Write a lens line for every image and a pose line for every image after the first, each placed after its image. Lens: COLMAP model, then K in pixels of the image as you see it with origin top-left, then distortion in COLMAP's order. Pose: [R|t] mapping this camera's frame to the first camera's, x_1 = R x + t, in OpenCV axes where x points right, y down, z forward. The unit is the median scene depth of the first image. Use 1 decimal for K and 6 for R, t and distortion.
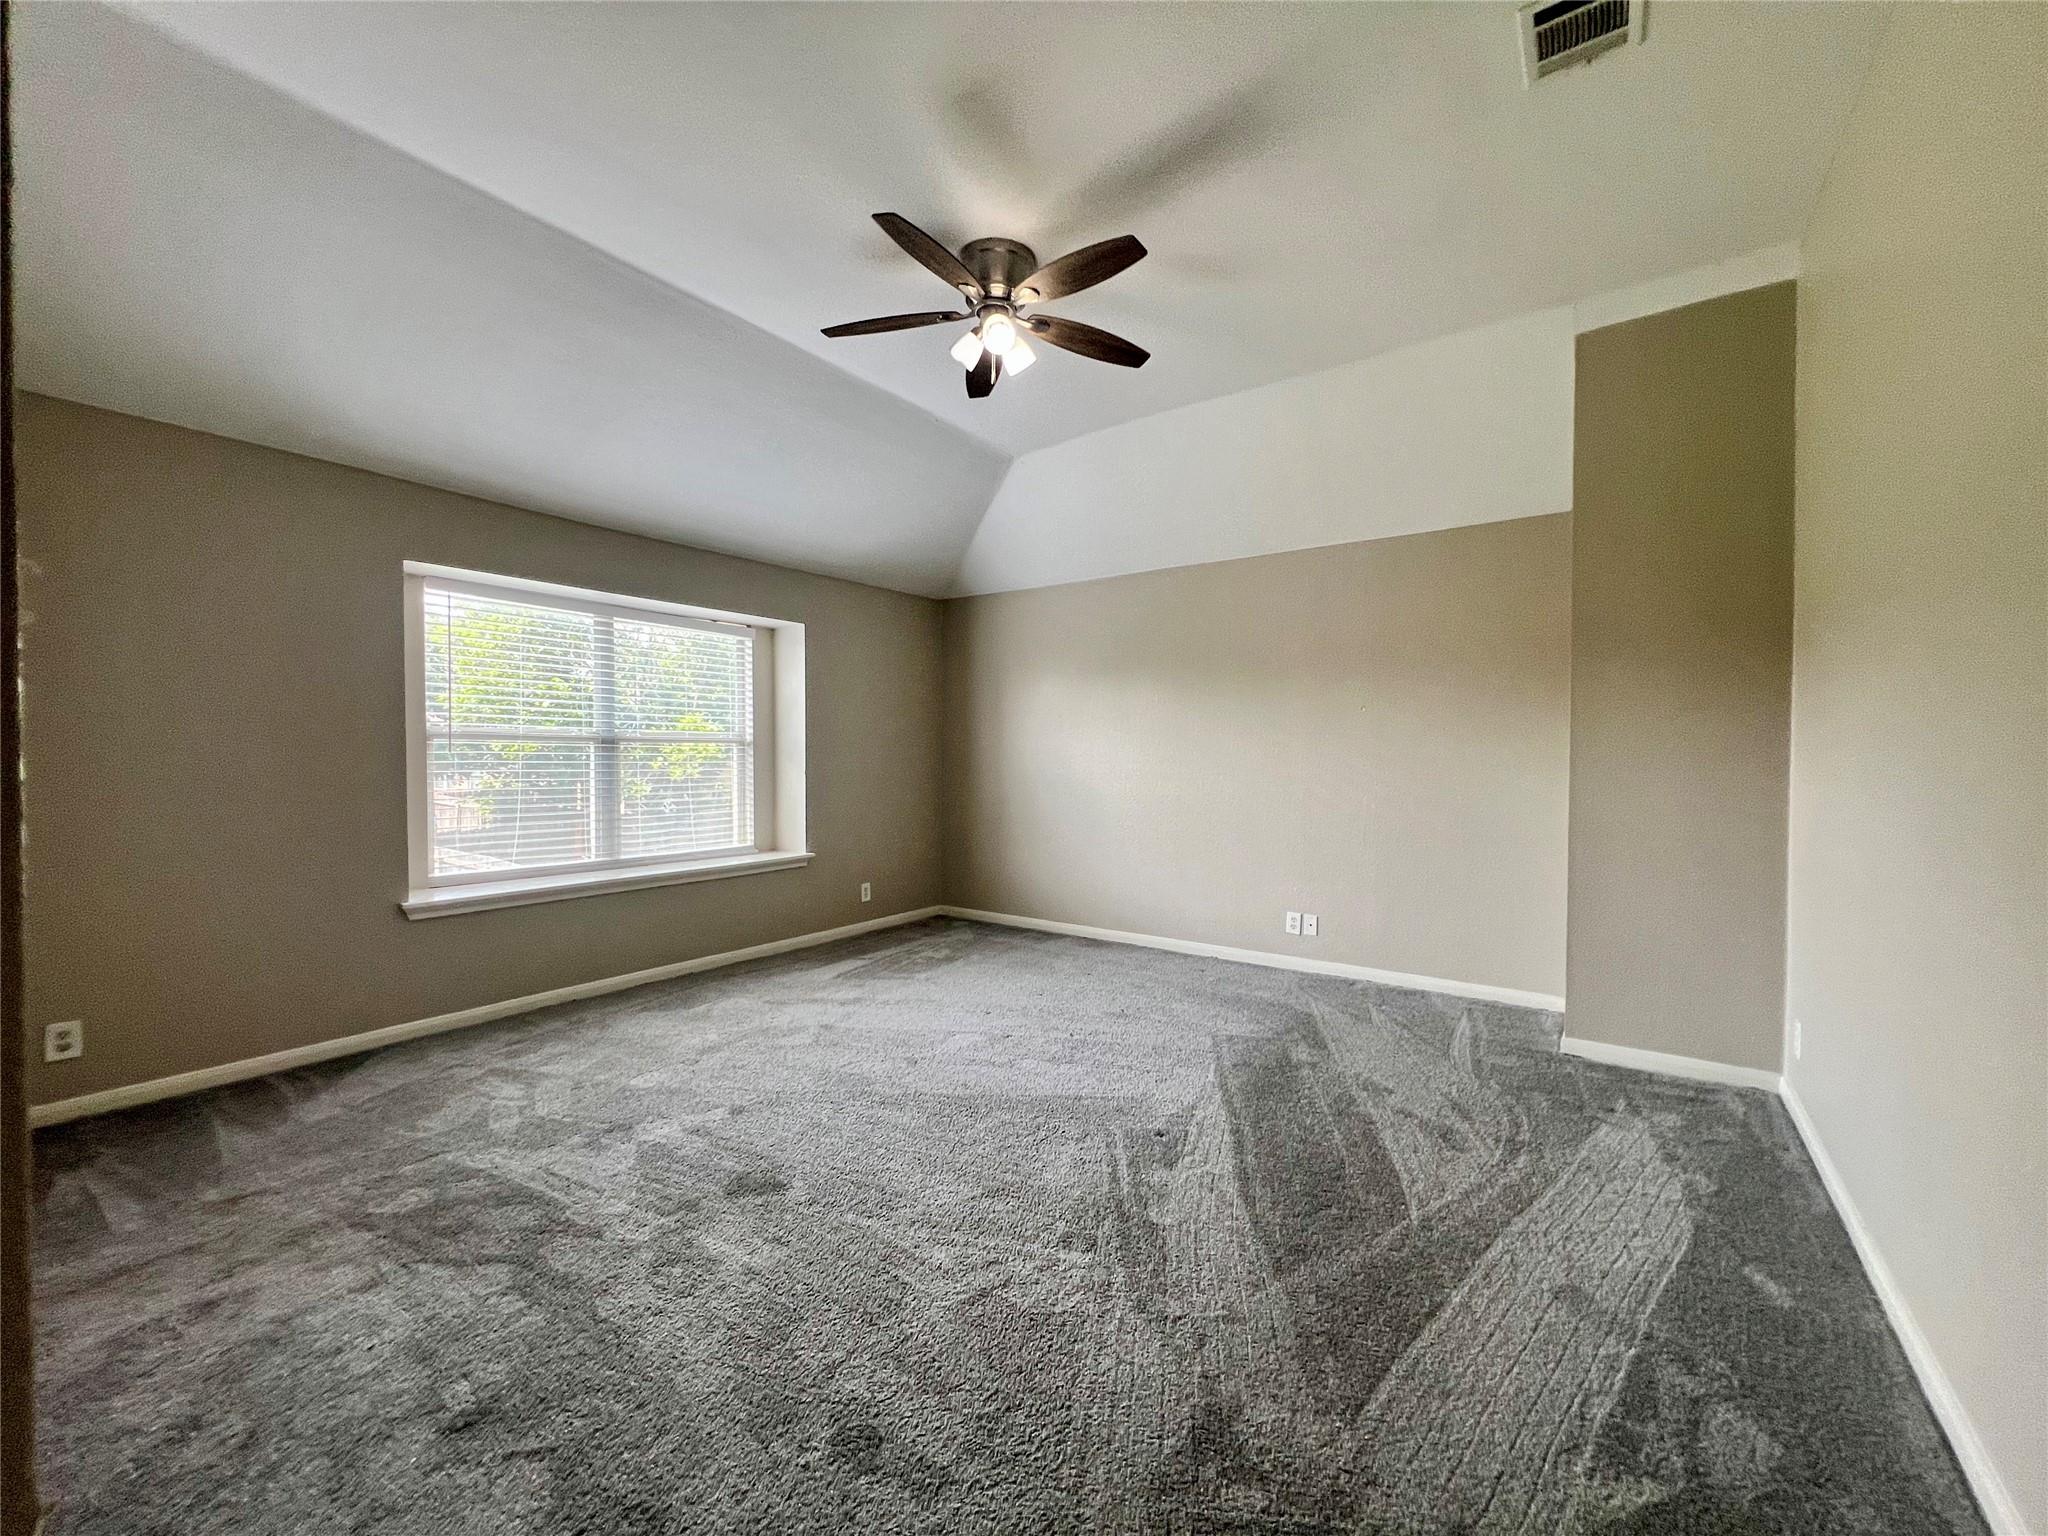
lens RADIAL K [[833.1, 0, 1024.0], [0, 833.1, 768.0], [0, 0, 1]] dist [-0.001926, 0.001399]
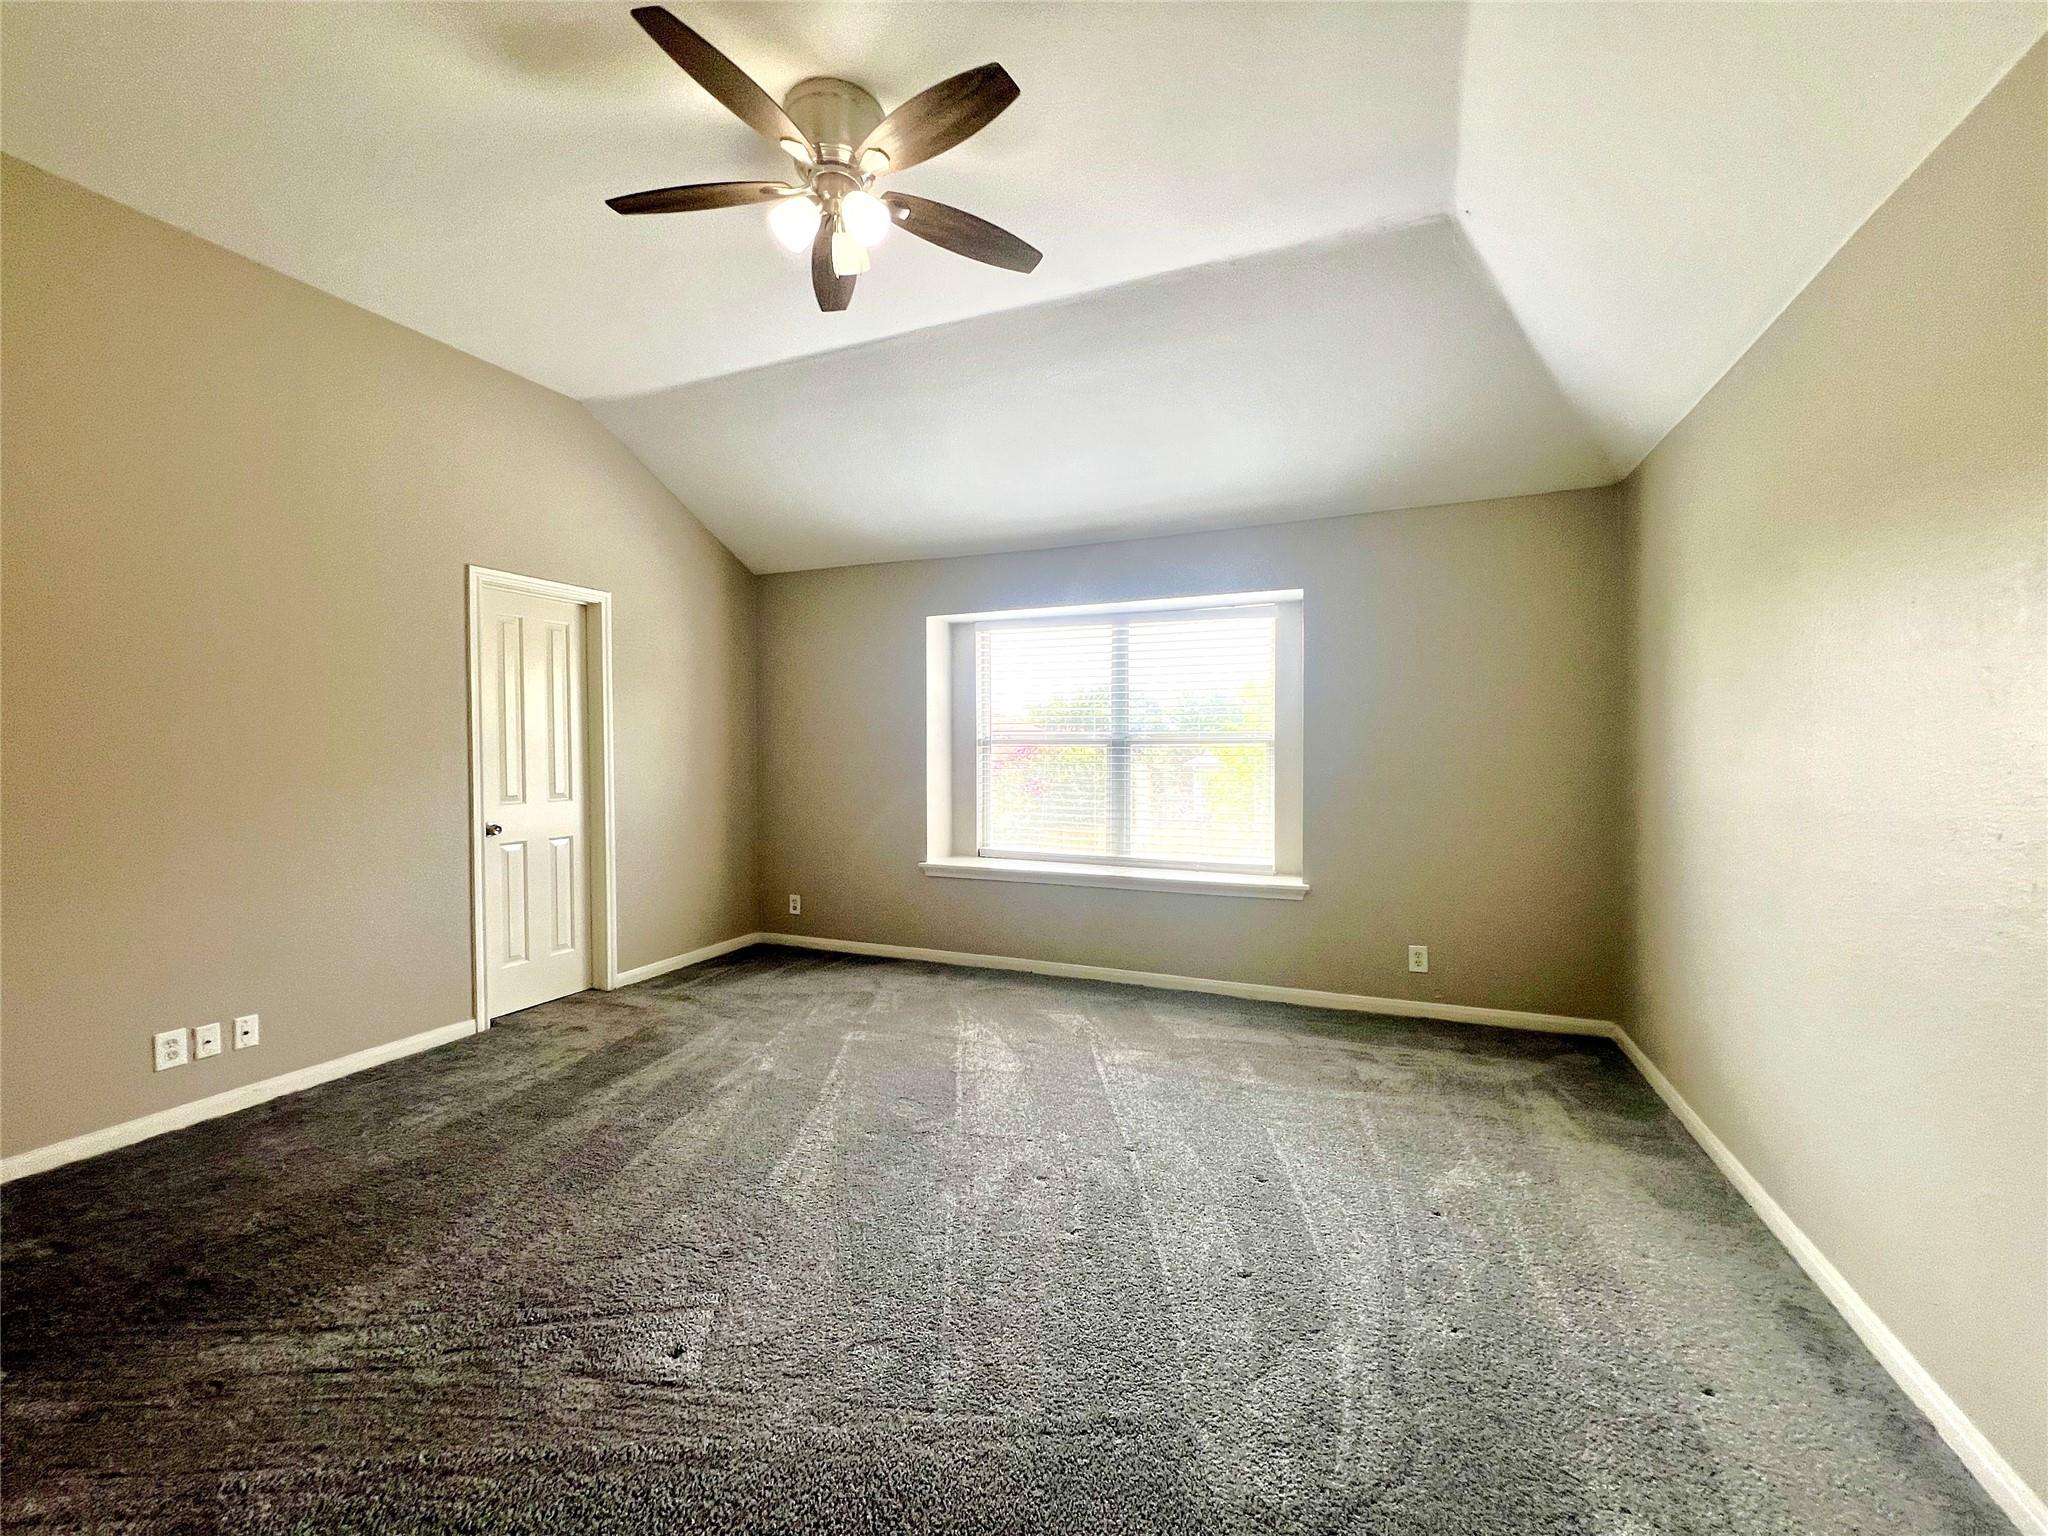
lens RADIAL K [[829.4, 0, 1024.0], [0, 829.4, 768.0], [0, 0, 1]] dist [-0.002004, -0.000115]
pose [[0.212548, 0.015354, -0.977030, 0.502838], [-0.014541, 0.999816, 0.012548, -0.013078], [0.977042, 0.011540, 0.212732, 0.670763]]
